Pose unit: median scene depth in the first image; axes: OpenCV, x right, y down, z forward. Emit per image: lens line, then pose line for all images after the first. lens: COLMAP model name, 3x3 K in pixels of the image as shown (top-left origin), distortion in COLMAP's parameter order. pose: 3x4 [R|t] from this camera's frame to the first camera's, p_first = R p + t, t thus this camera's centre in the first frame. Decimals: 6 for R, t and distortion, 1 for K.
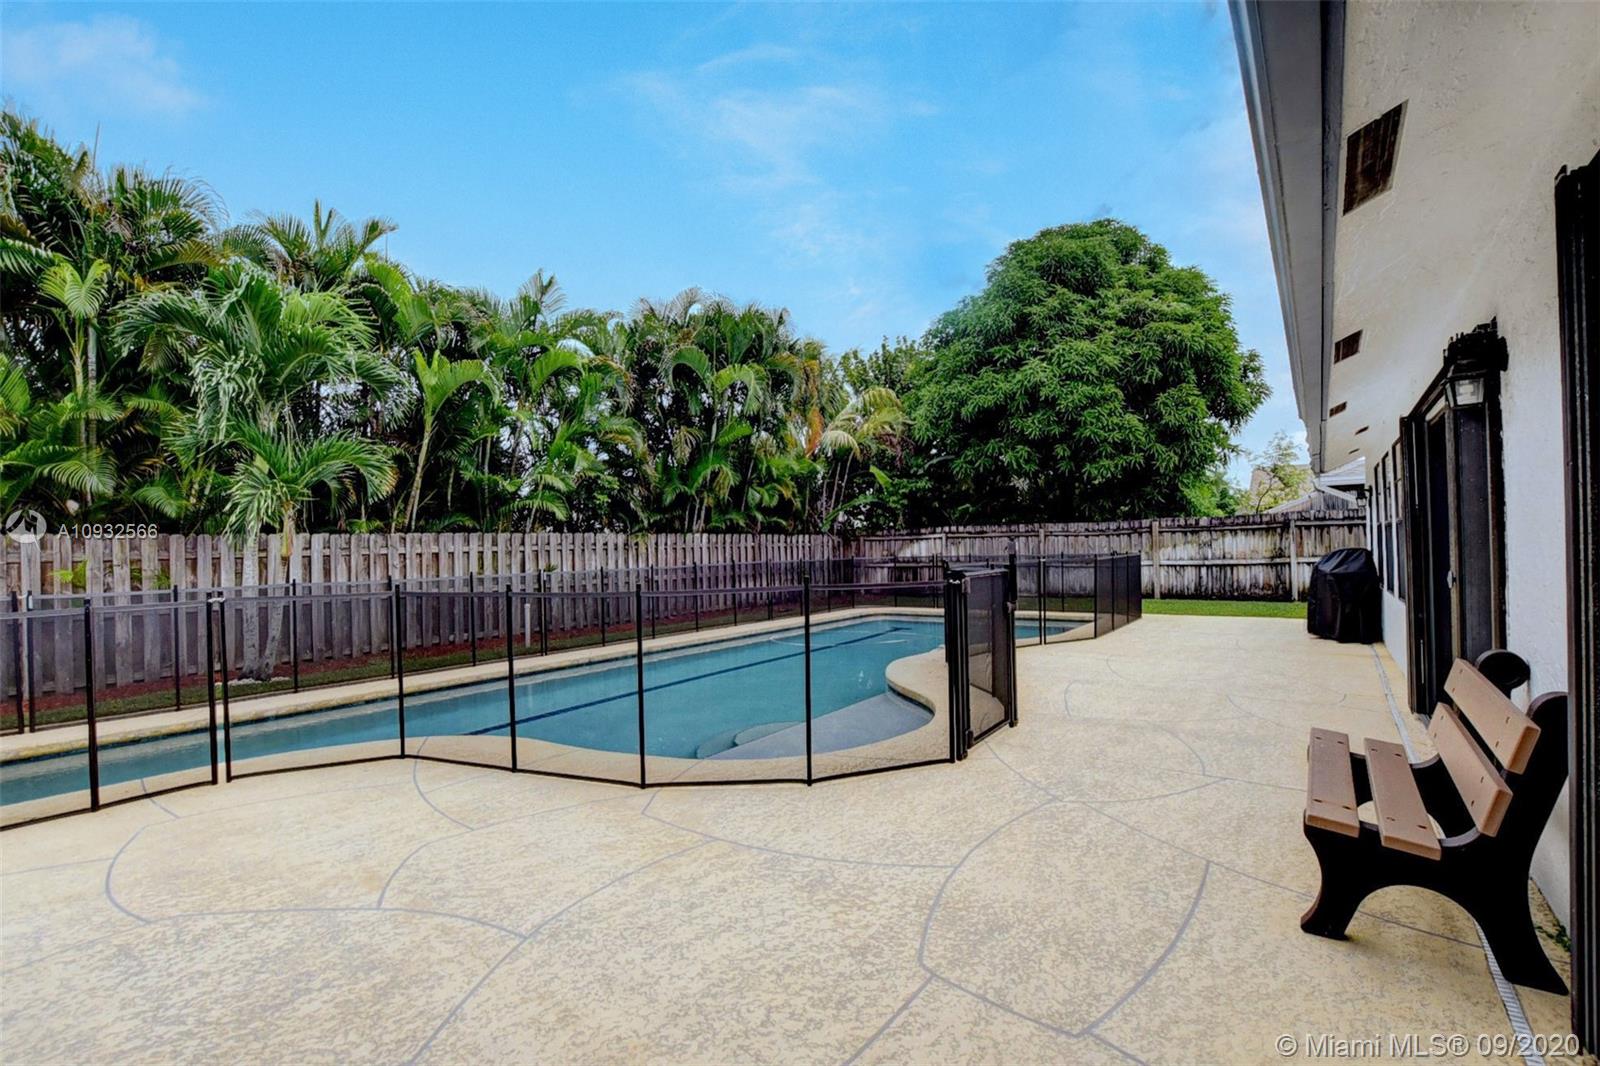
lens RADIAL K [[692.6, 0, 790.3], [0, 692.6, 547.7], [0, 0, 1]] dist [-0.027981, 0.000076]
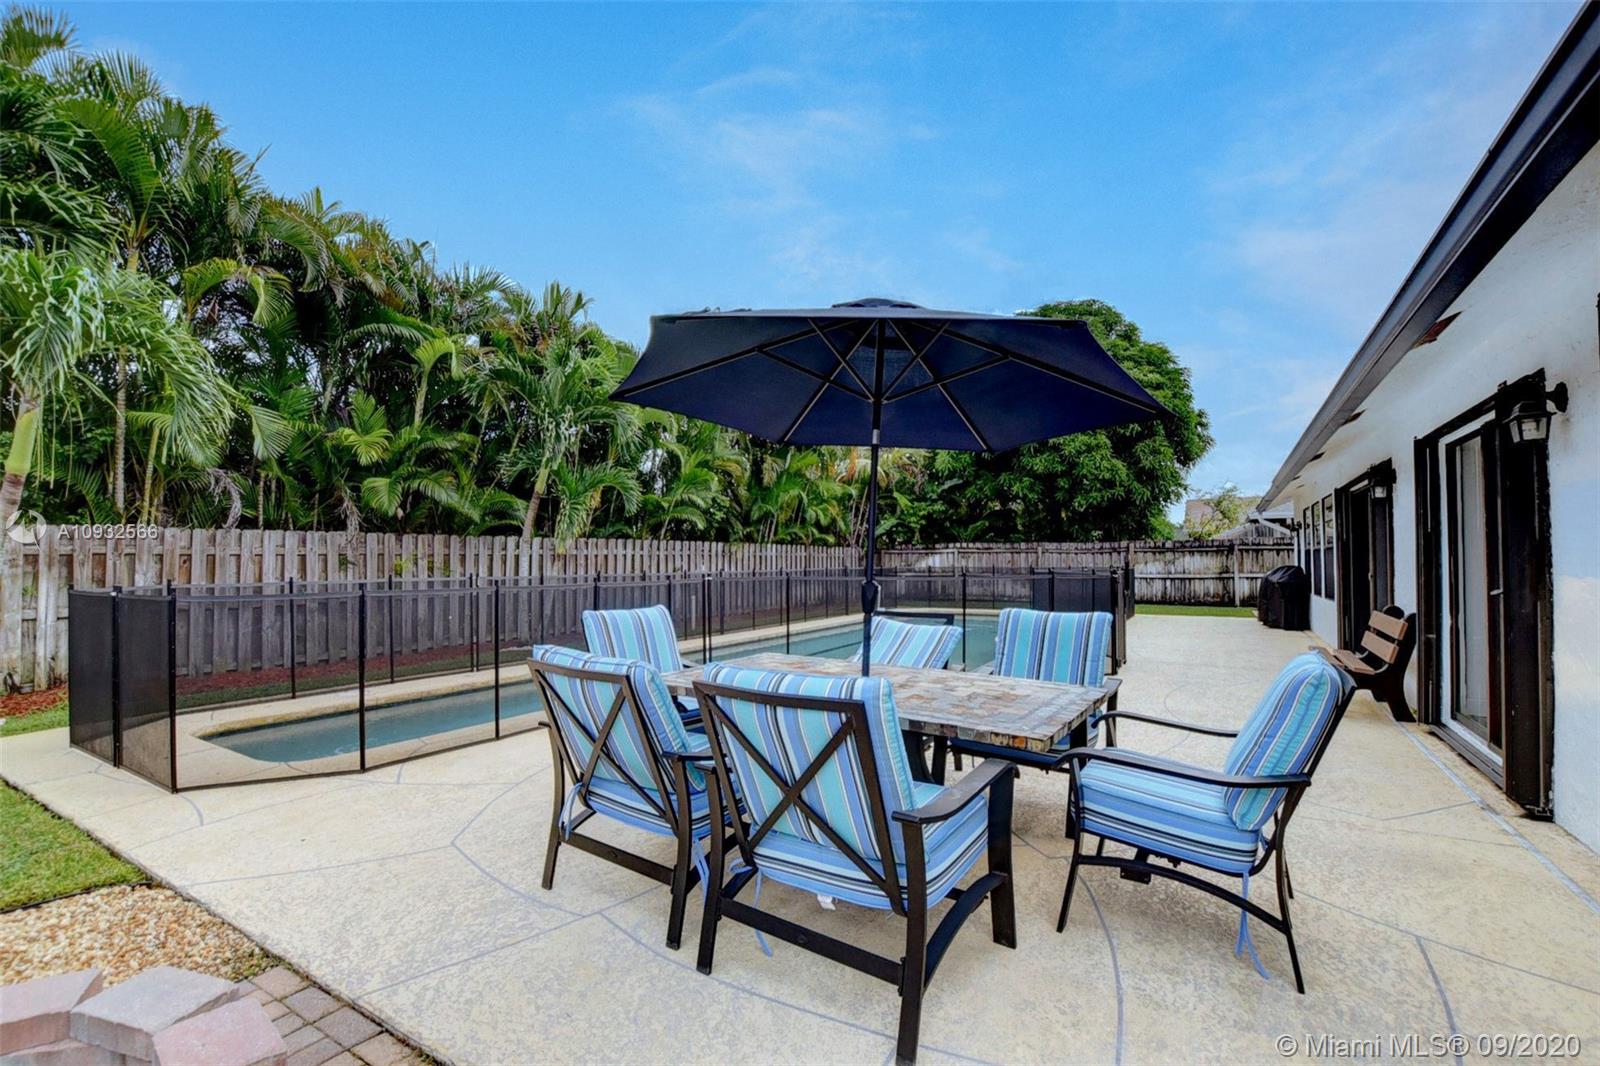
lens RADIAL K [[692.6, 0, 790.3], [0, 692.6, 547.7], [0, 0, 1]] dist [-0.027981, 0.000076]
pose [[0.994718, 0.023633, 0.099884, -0.231441], [-0.021817, 0.999577, -0.019227, 0.008548], [-0.100296, 0.016946, 0.994813, -0.208344]]
